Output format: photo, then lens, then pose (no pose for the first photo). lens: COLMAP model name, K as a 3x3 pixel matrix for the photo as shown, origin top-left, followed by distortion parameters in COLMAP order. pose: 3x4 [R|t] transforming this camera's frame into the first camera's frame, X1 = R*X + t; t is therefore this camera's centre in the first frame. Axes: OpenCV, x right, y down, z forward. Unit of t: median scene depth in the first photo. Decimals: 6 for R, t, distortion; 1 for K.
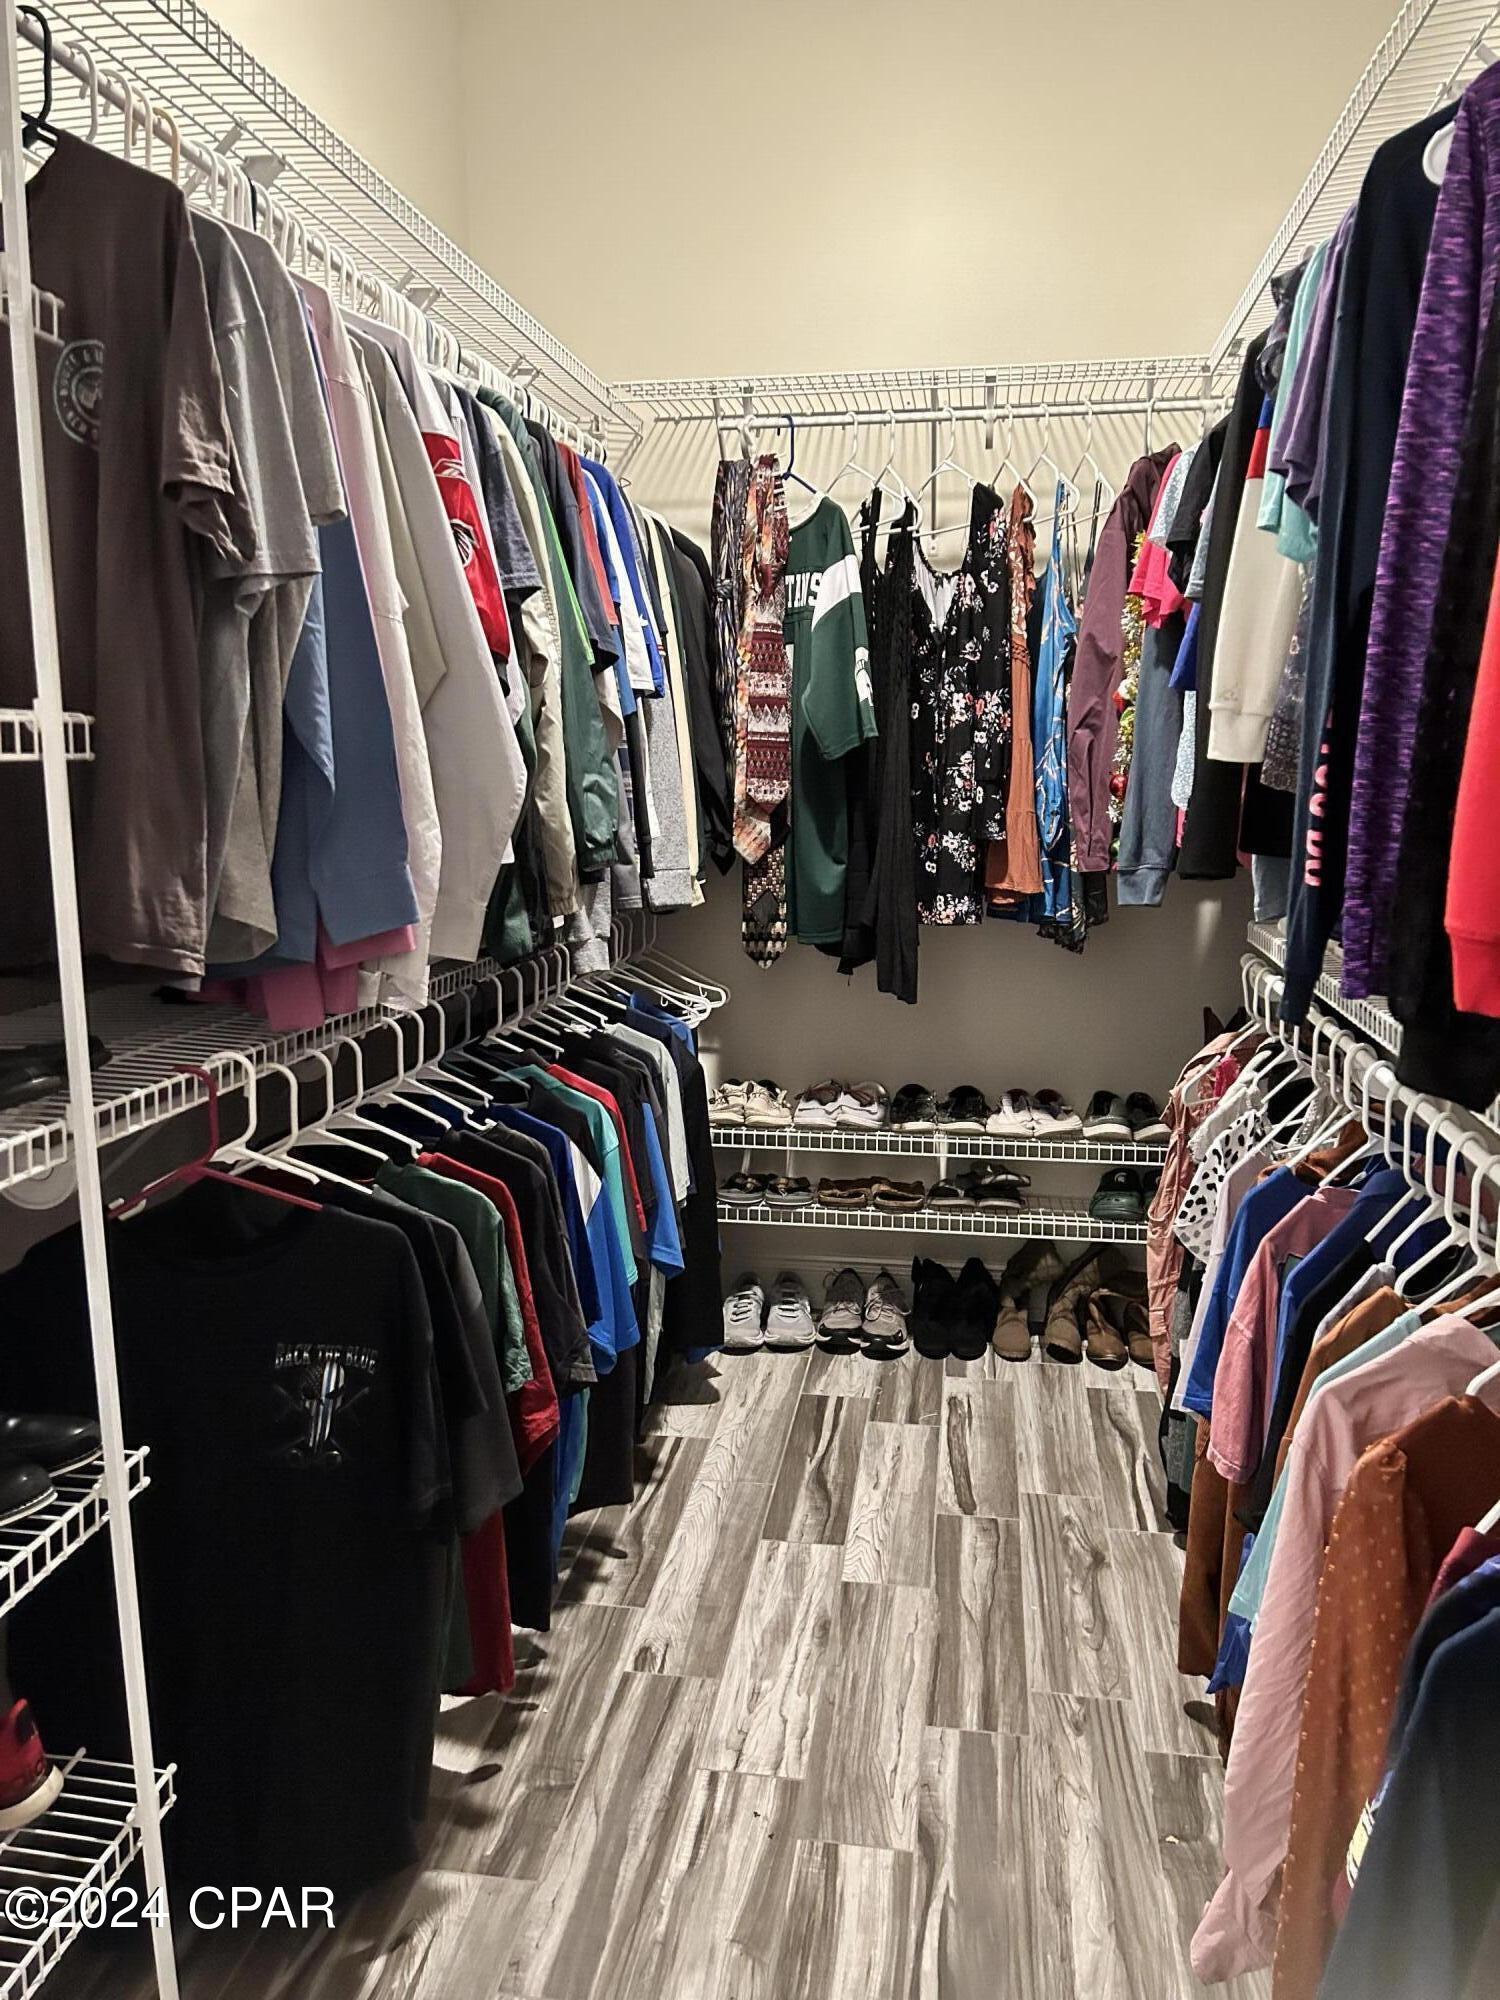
lens RADIAL K [[1487.9, 0, 749.9], [0, 1487.9, 961.6], [0, 0, 1]] dist [0.036842, -0.041526]
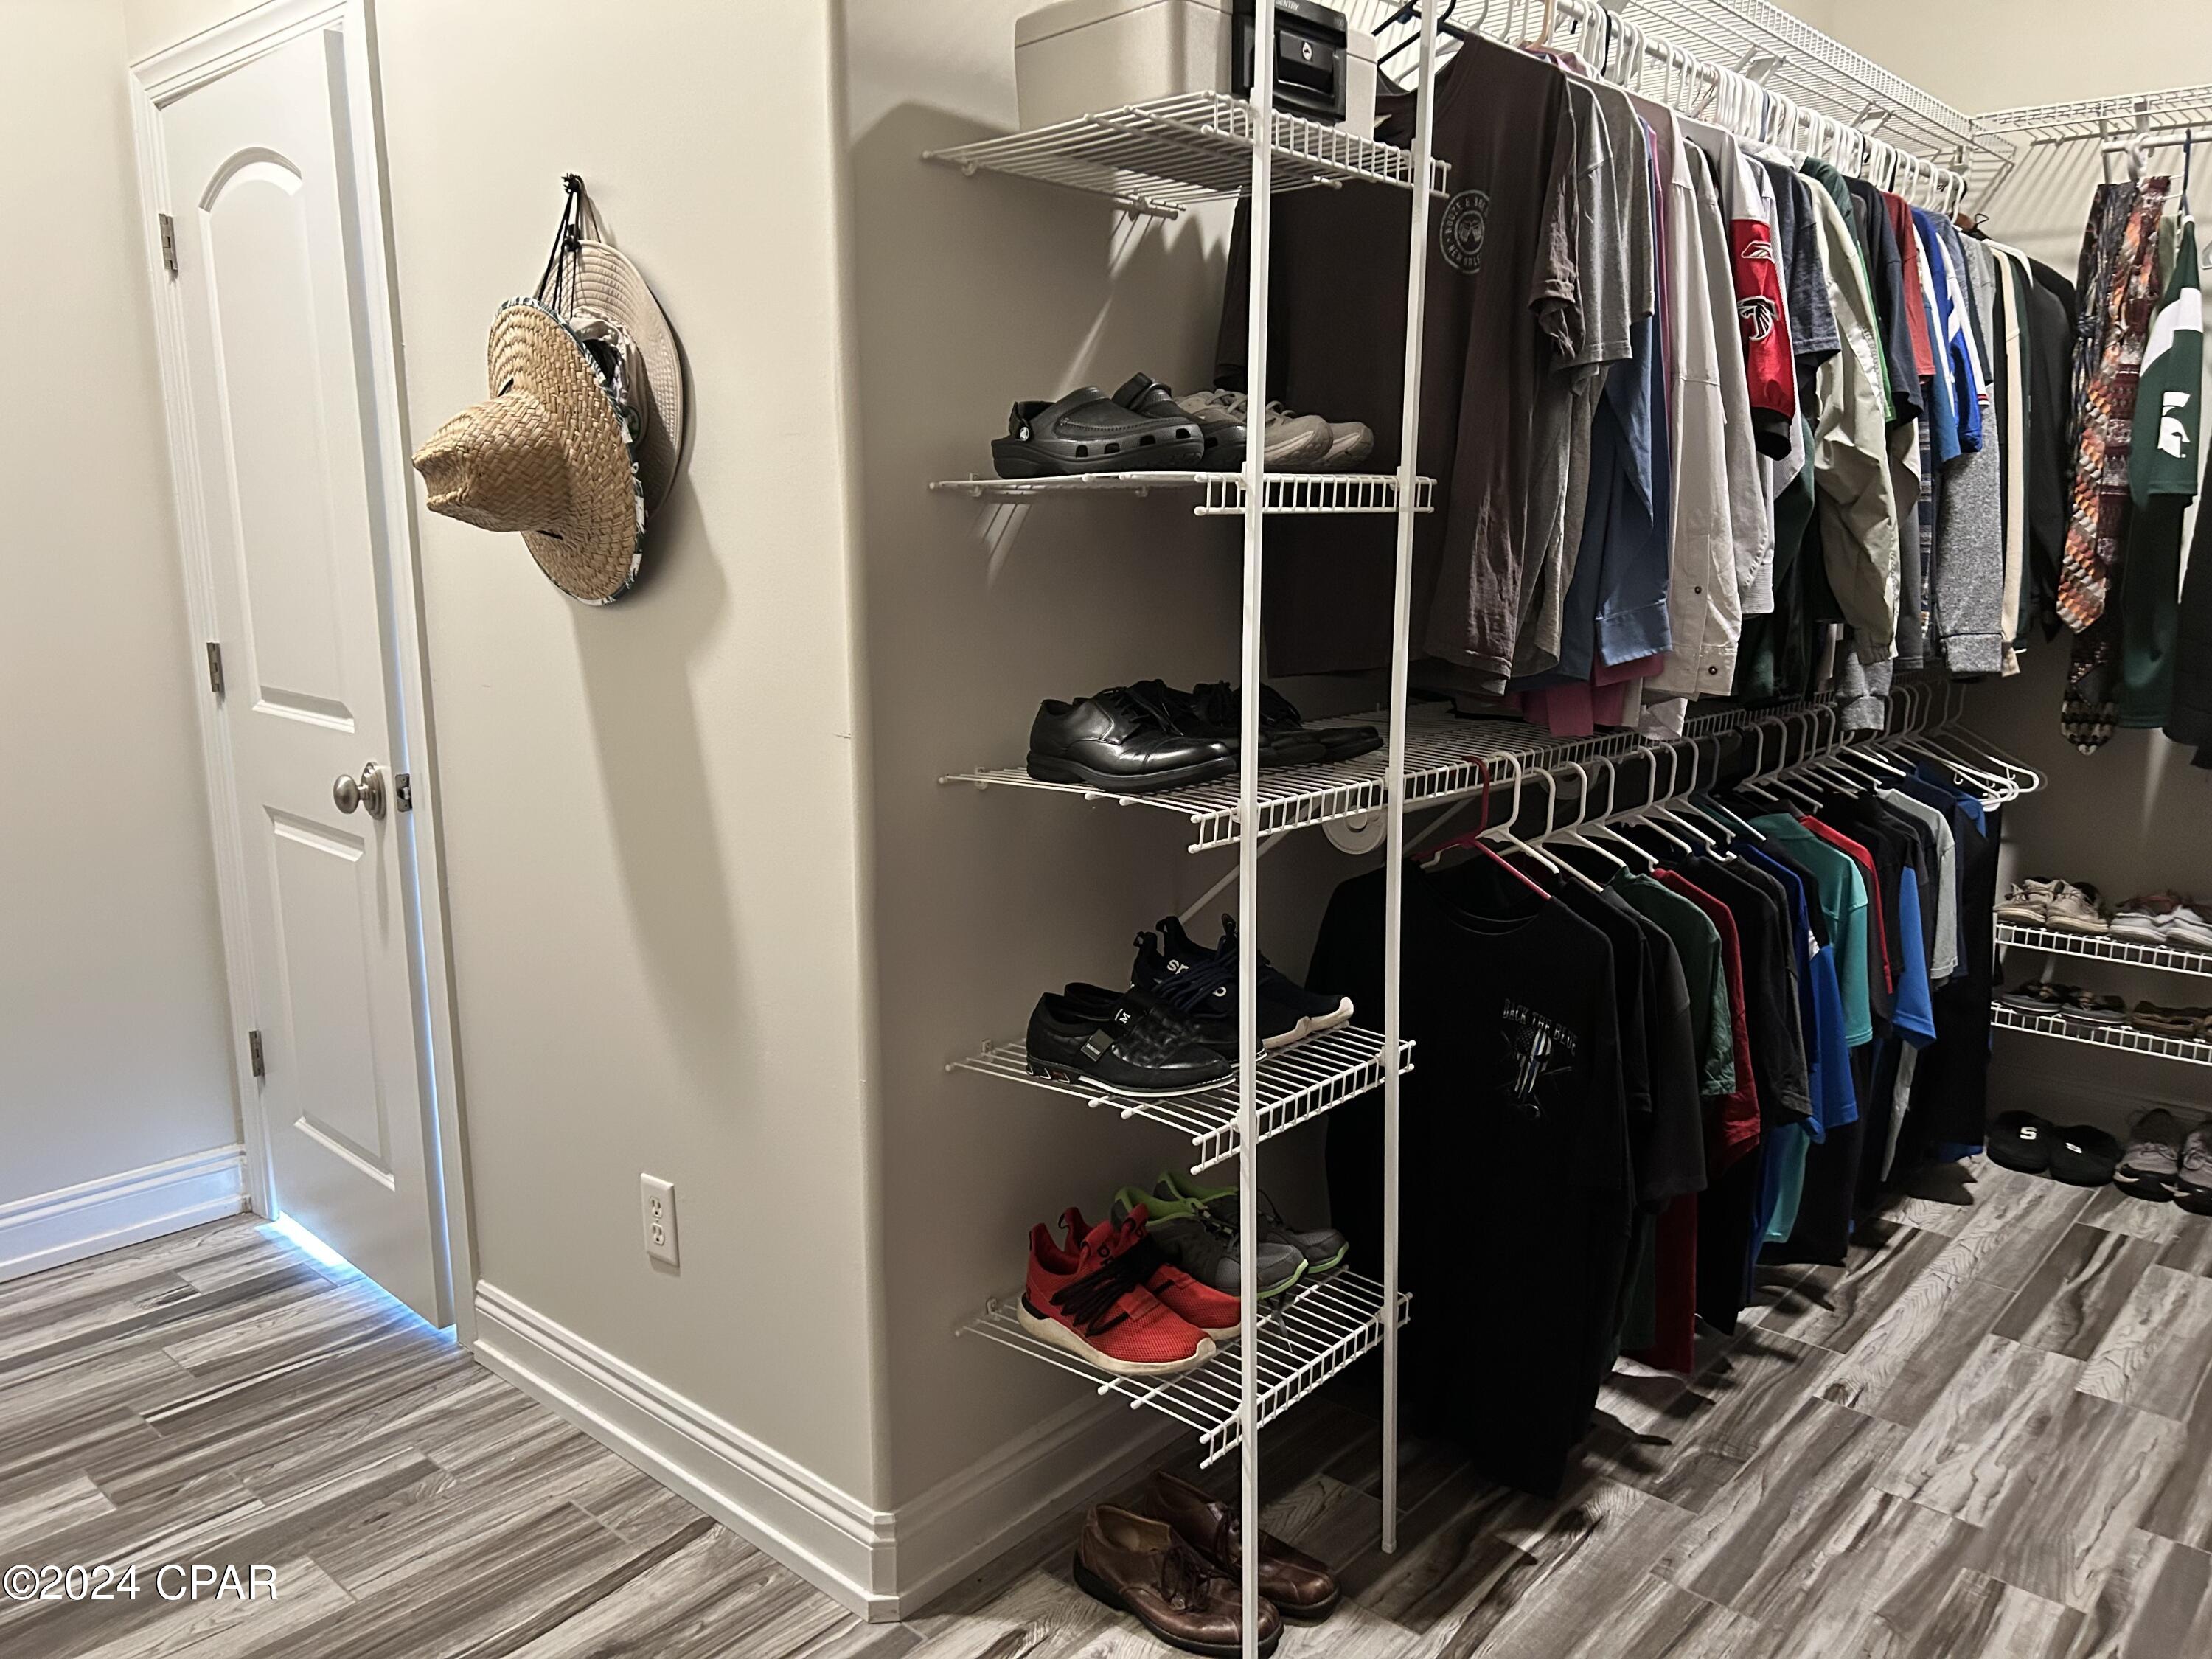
lens RADIAL K [[1643.6, 0, 1106.0], [0, 1643.6, 829.5], [0, 0, 1]] dist [0.093695, -0.096976]
pose [[0.836403, 0.112212, -0.536505, 0.080324], [-0.086626, 0.993580, 0.072761, 0.036496], [0.541226, -0.014382, 0.840754, -0.228463]]
